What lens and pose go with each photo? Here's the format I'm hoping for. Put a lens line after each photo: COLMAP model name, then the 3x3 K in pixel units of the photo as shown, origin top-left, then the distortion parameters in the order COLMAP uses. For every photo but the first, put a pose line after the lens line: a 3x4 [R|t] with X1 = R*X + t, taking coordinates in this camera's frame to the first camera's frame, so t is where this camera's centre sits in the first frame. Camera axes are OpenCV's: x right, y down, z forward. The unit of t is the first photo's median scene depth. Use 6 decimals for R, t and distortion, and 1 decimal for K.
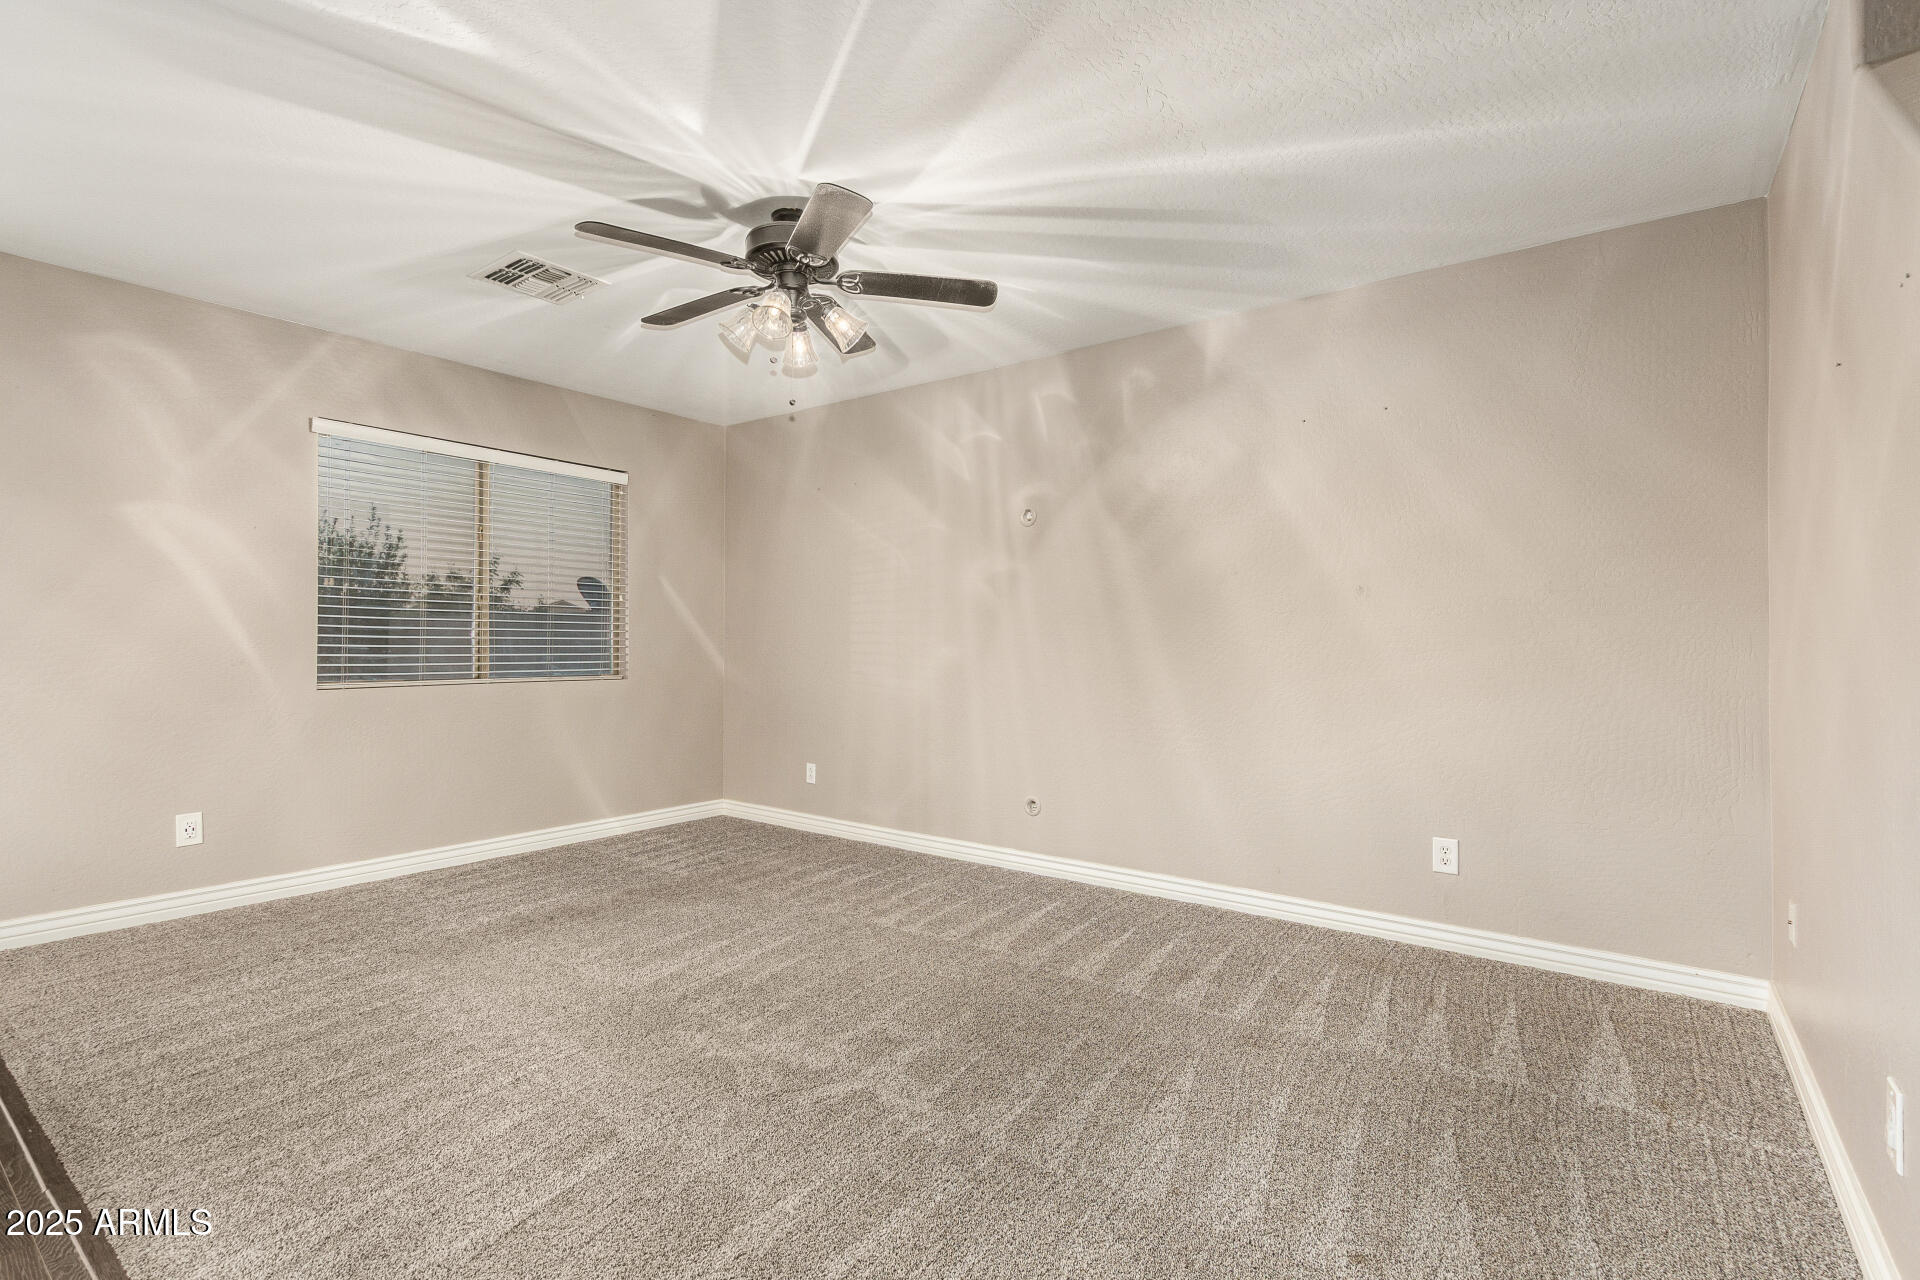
lens RADIAL K [[886.6, 0, 961.1], [0, 886.6, 639.3], [0, 0, 1]] dist [0.006497, -0.002116]
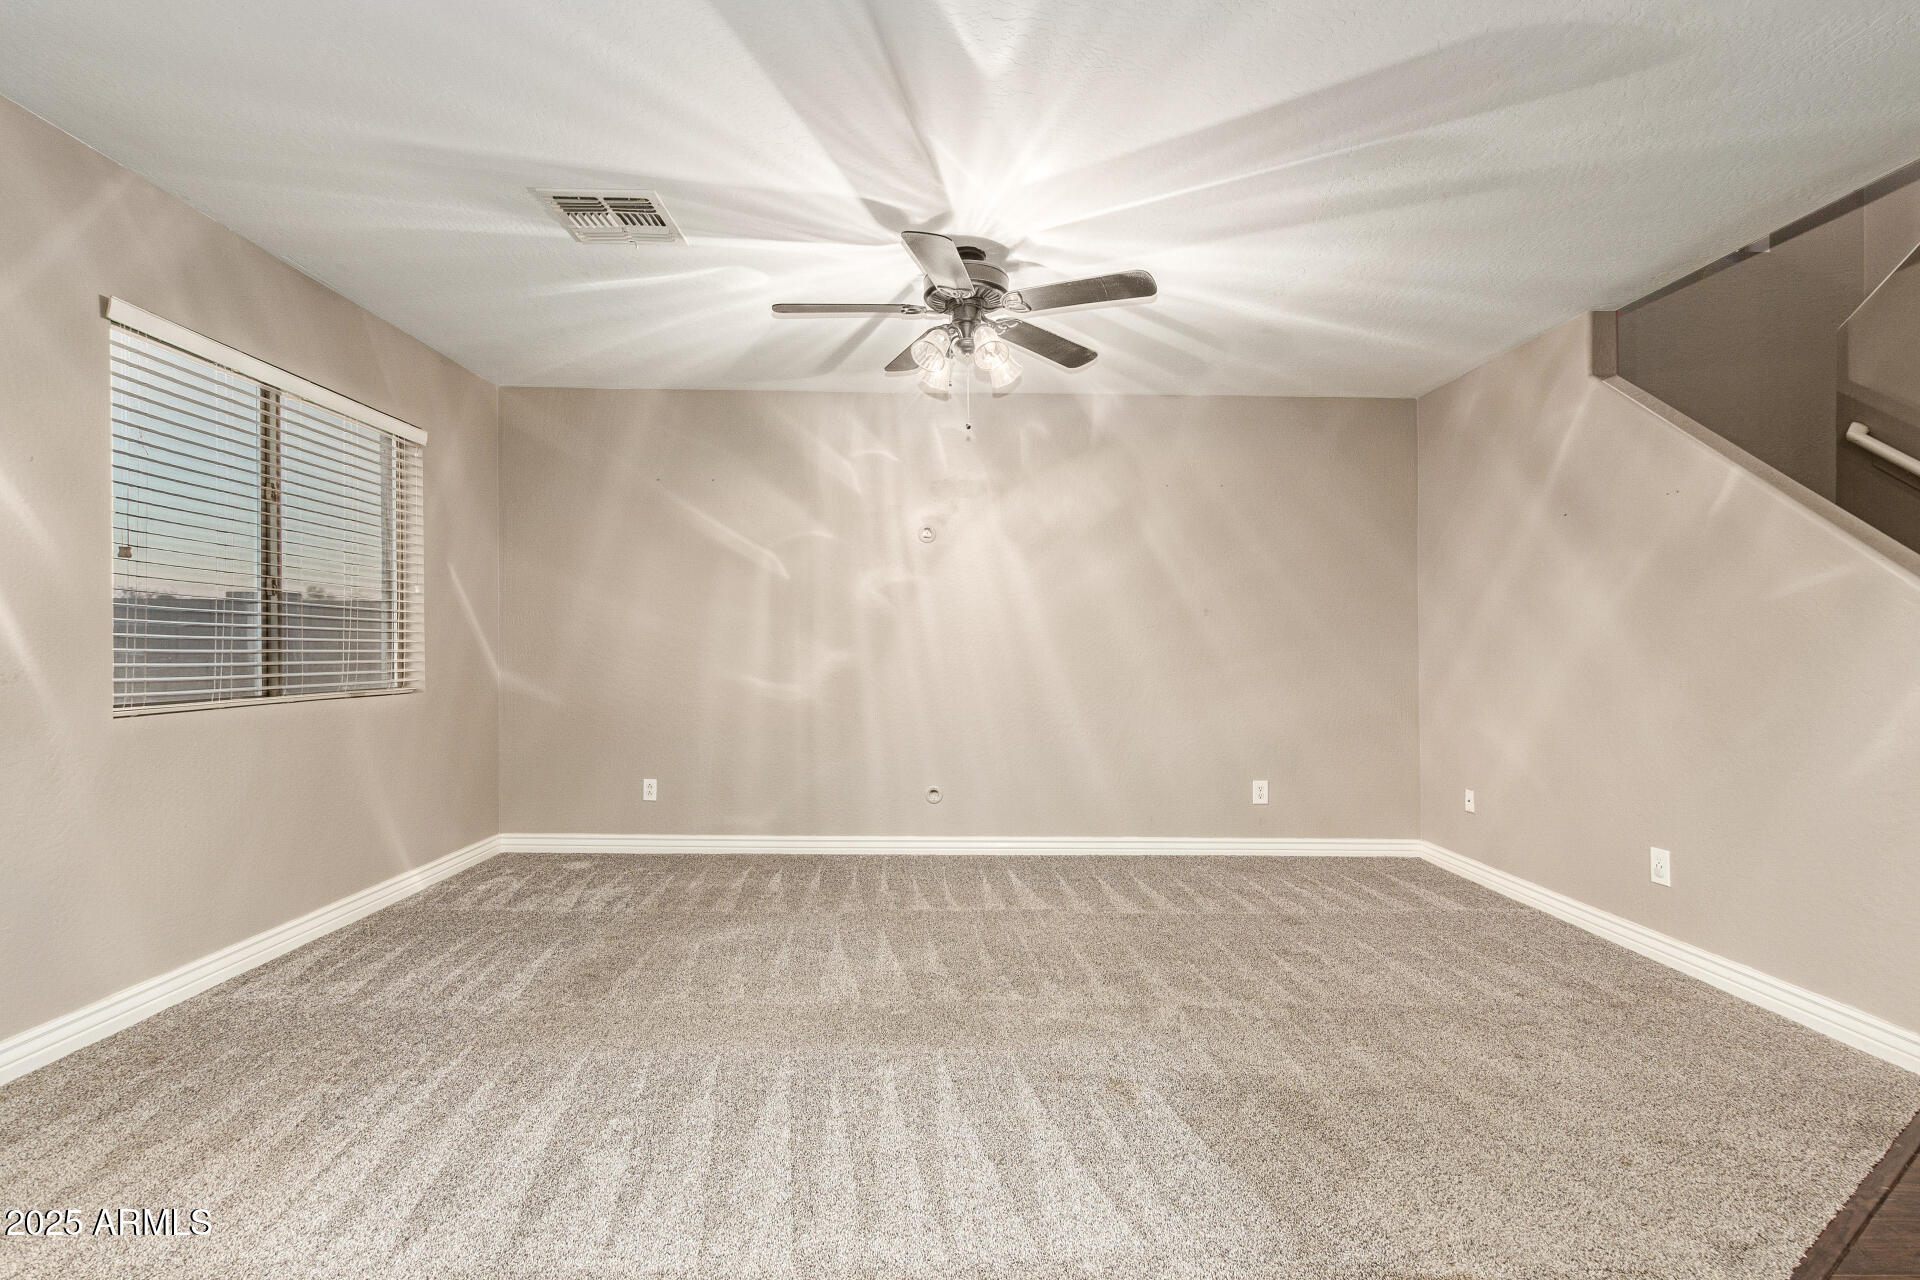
lens RADIAL K [[886.6, 0, 953.2], [0, 886.6, 644.5], [0, 0, 1]] dist [0.006497, -0.002116]
pose [[0.790176, 0.004997, 0.612859, -0.707811], [-0.006830, 0.999976, 0.000652, -0.002038], [-0.612842, -0.004701, 0.790192, 0.128337]]
